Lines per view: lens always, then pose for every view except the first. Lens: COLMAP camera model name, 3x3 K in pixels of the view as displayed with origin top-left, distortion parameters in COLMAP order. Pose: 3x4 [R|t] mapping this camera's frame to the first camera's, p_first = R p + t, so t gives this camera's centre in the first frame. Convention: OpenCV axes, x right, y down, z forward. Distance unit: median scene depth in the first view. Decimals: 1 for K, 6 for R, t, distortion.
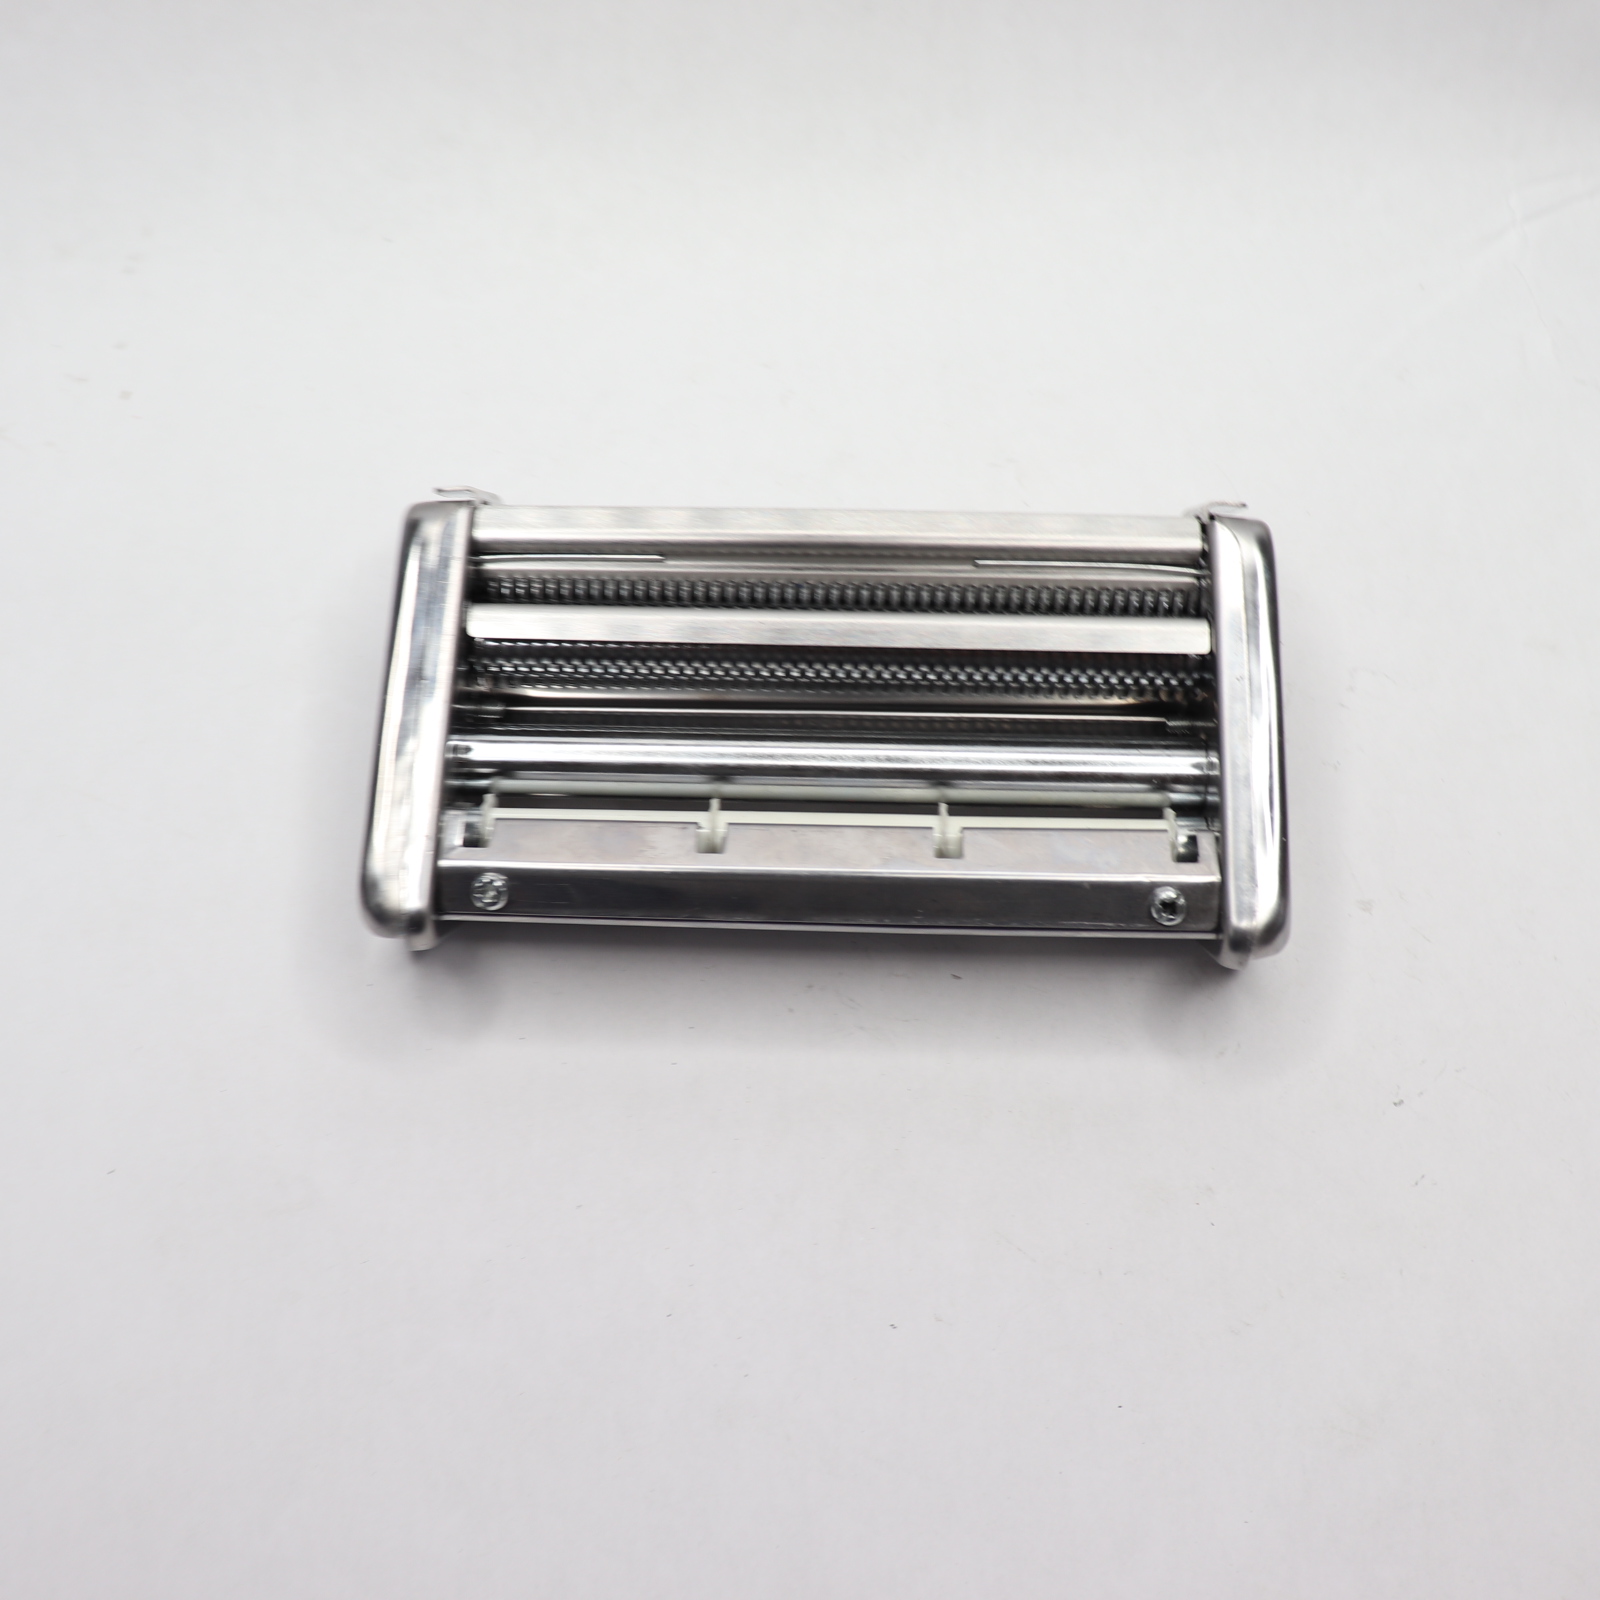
lens RADIAL K [[1718.6, 0, 800.0], [0, 1718.6, 800.0], [0, 0, 1]] dist [-0.142579, 0.014014]
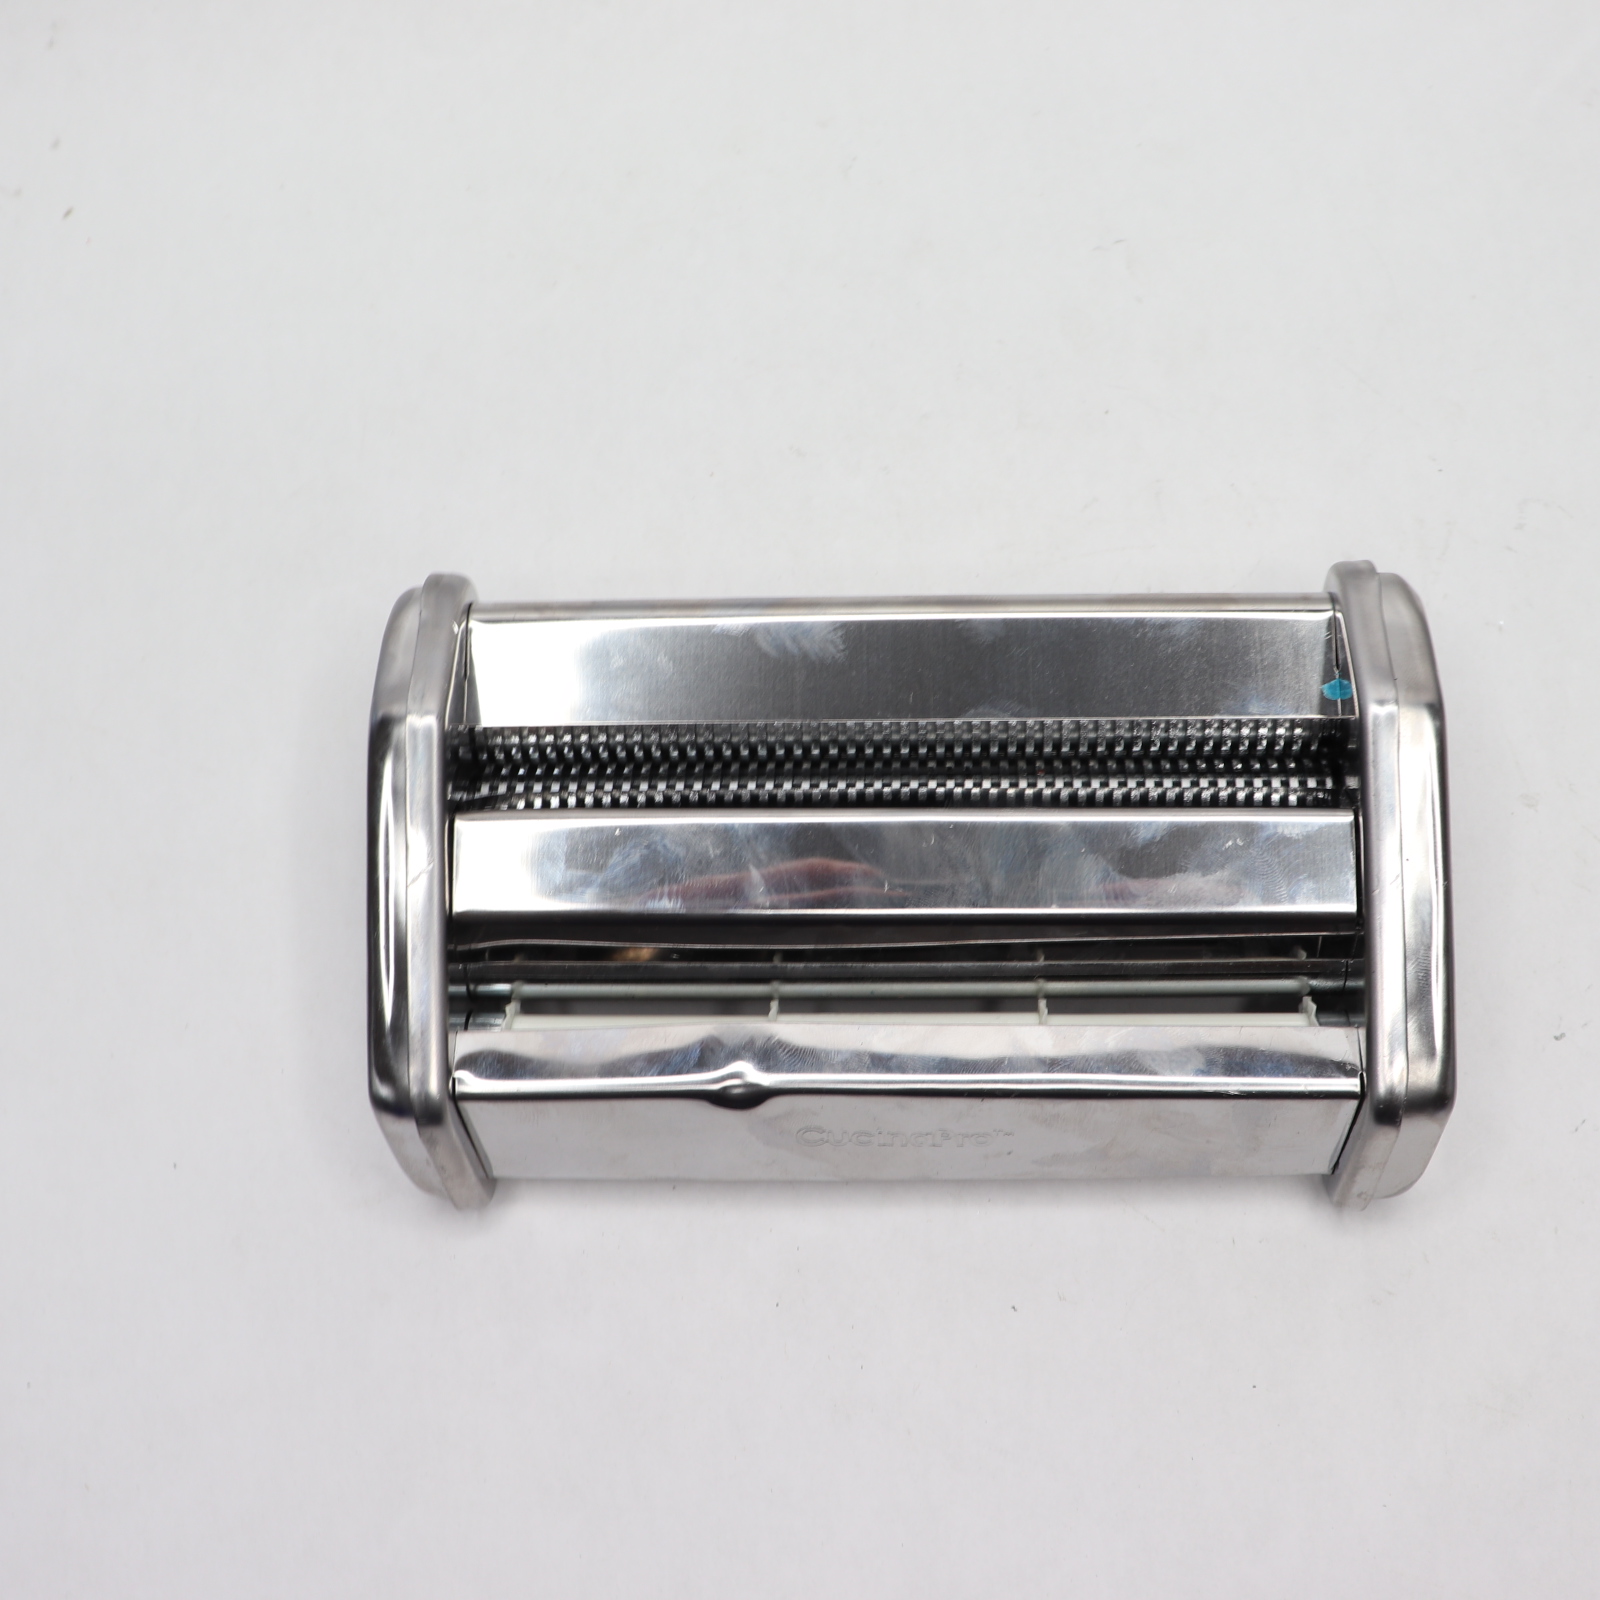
lens RADIAL K [[1739.4, 0, 870.1], [0, 1739.4, 800.0], [0, 0, 1]] dist [-0.115533, -0.018835]
pose [[0.998366, -0.038775, -0.041982, 0.035864], [0.047456, 0.971801, 0.230977, -0.274340], [0.031843, -0.232591, 0.972053, 0.173510]]
